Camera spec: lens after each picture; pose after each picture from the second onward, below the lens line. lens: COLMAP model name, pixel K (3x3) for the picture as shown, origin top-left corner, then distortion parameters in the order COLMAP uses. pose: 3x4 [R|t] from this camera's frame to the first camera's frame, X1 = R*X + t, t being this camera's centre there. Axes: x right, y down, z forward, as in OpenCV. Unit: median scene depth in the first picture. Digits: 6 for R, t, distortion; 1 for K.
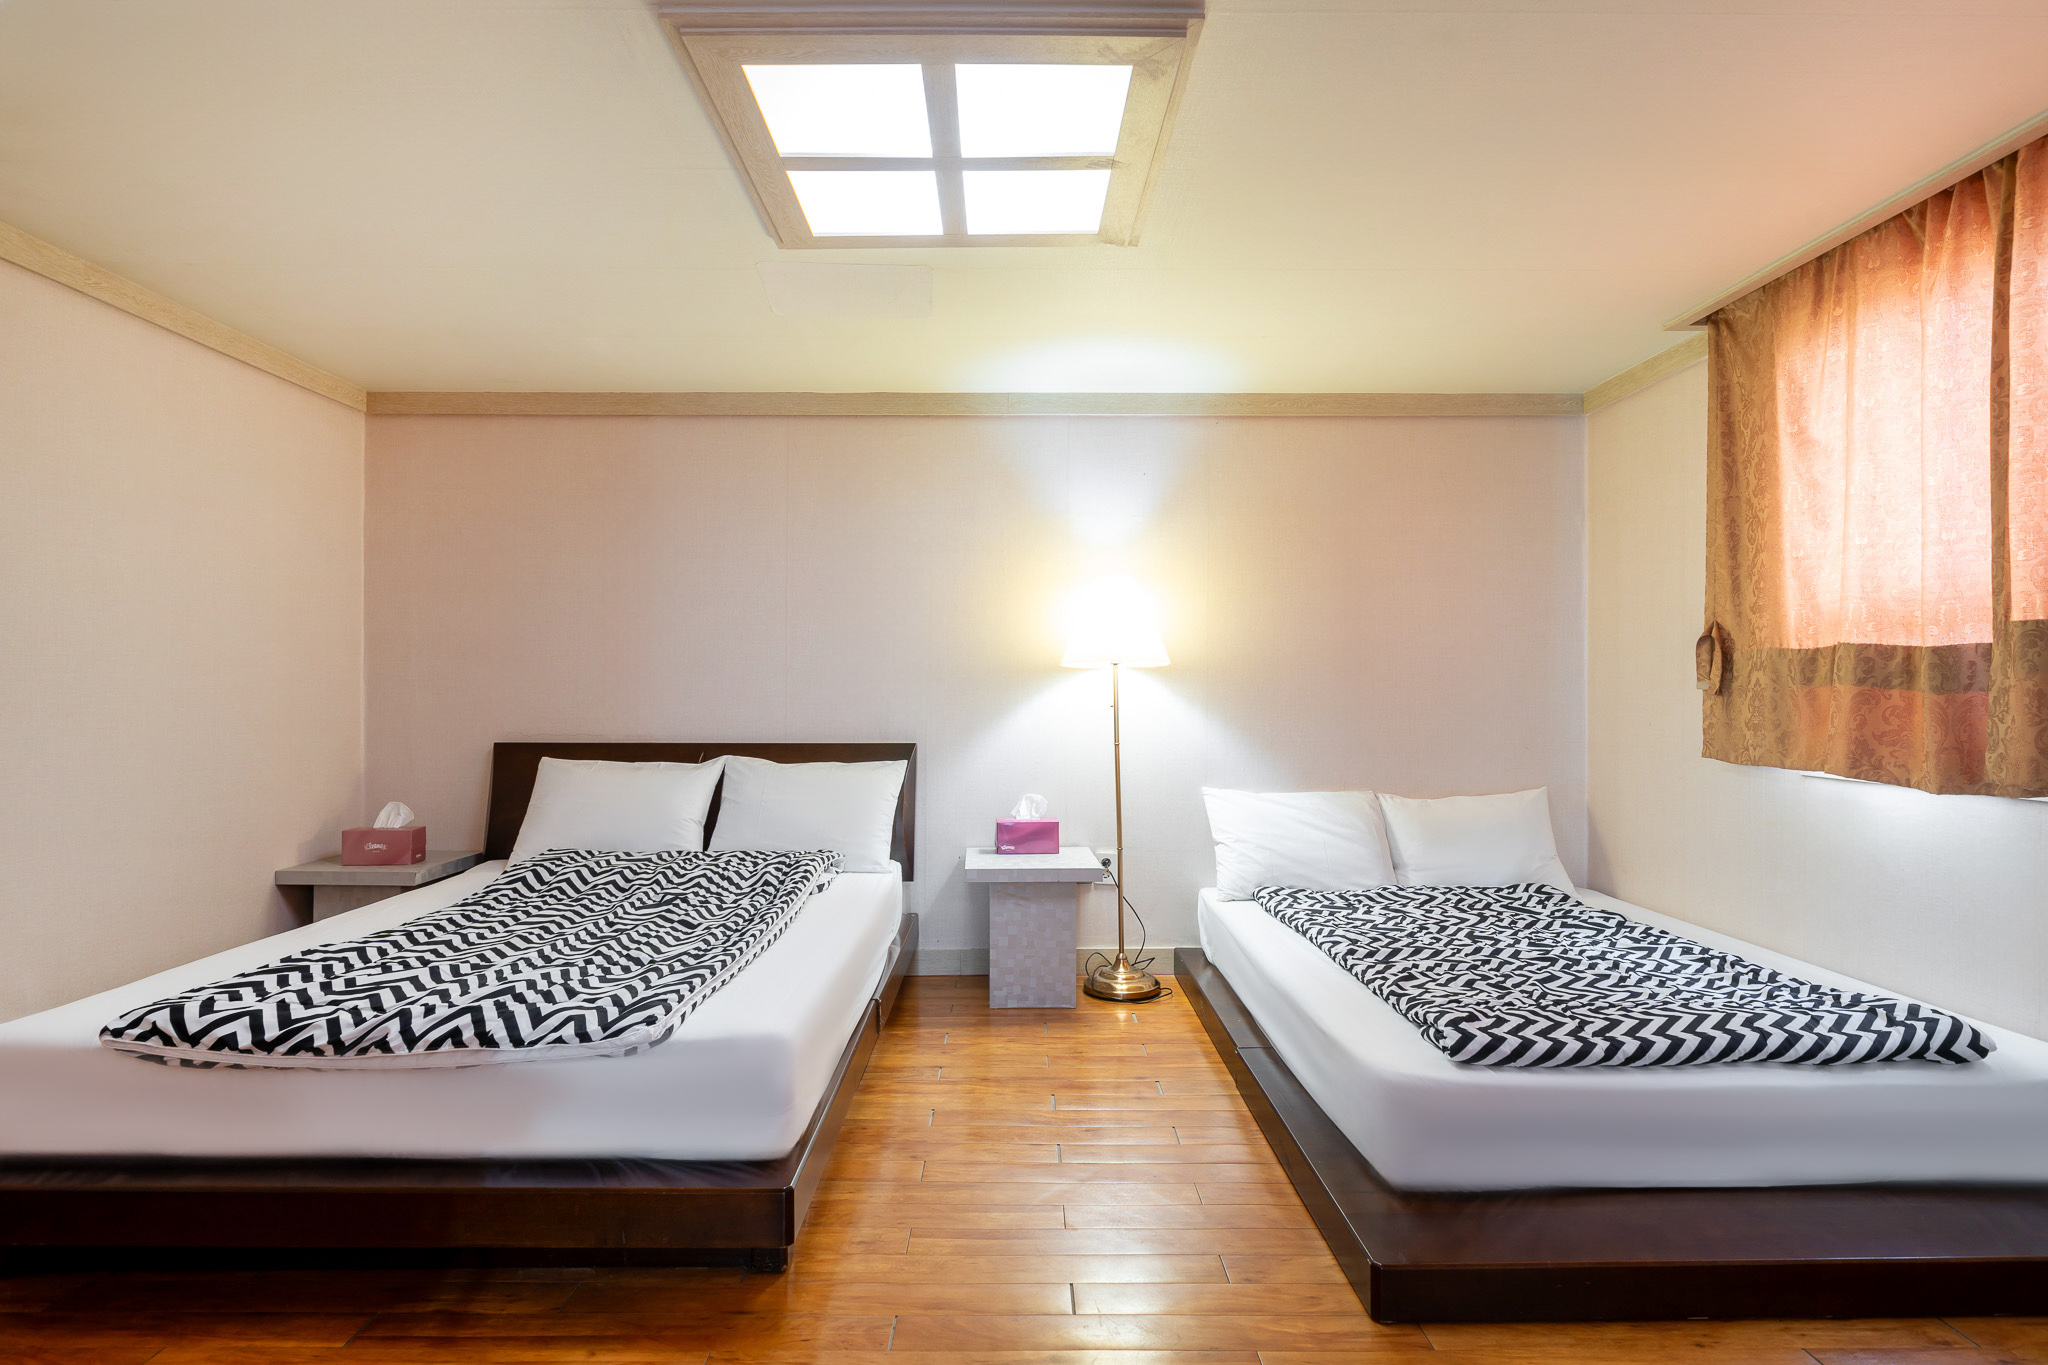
lens RADIAL K [[1047.4, 0, 1019.6], [0, 1047.4, 687.2], [0, 0, 1]] dist [0.013862, 0.001329]
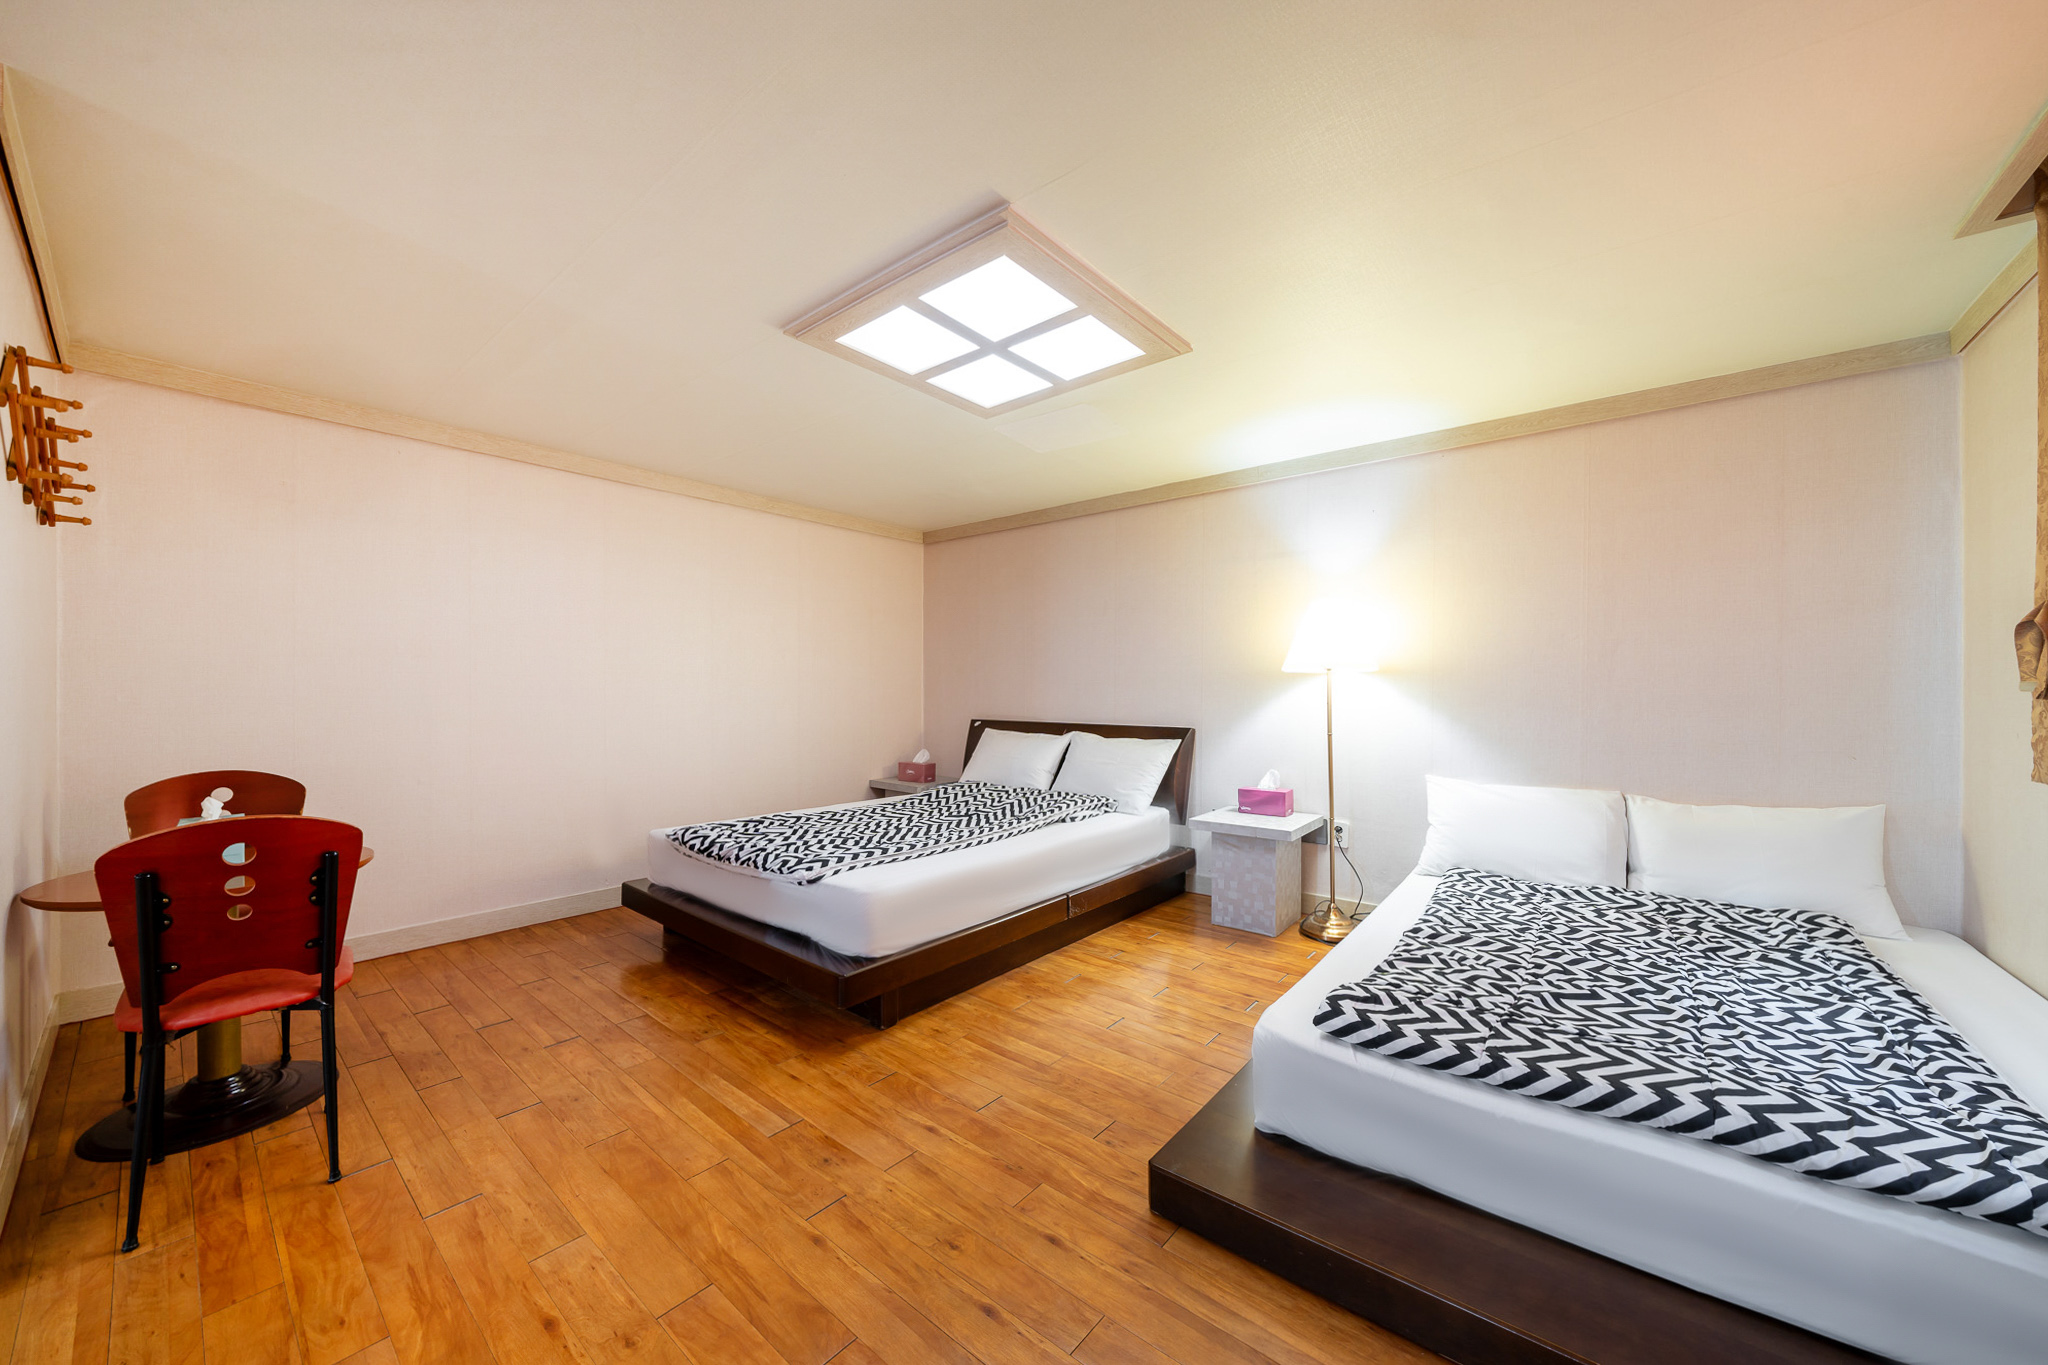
lens RADIAL K [[711.0, 0, 1030.1], [0, 711.0, 685.5], [0, 0, 1]] dist [0.004810, -0.000403]
pose [[0.779792, -0.002085, -0.626035, 0.344930], [0.001073, 0.999997, -0.001994, -0.001853], [0.626038, 0.000883, 0.779792, 0.123521]]
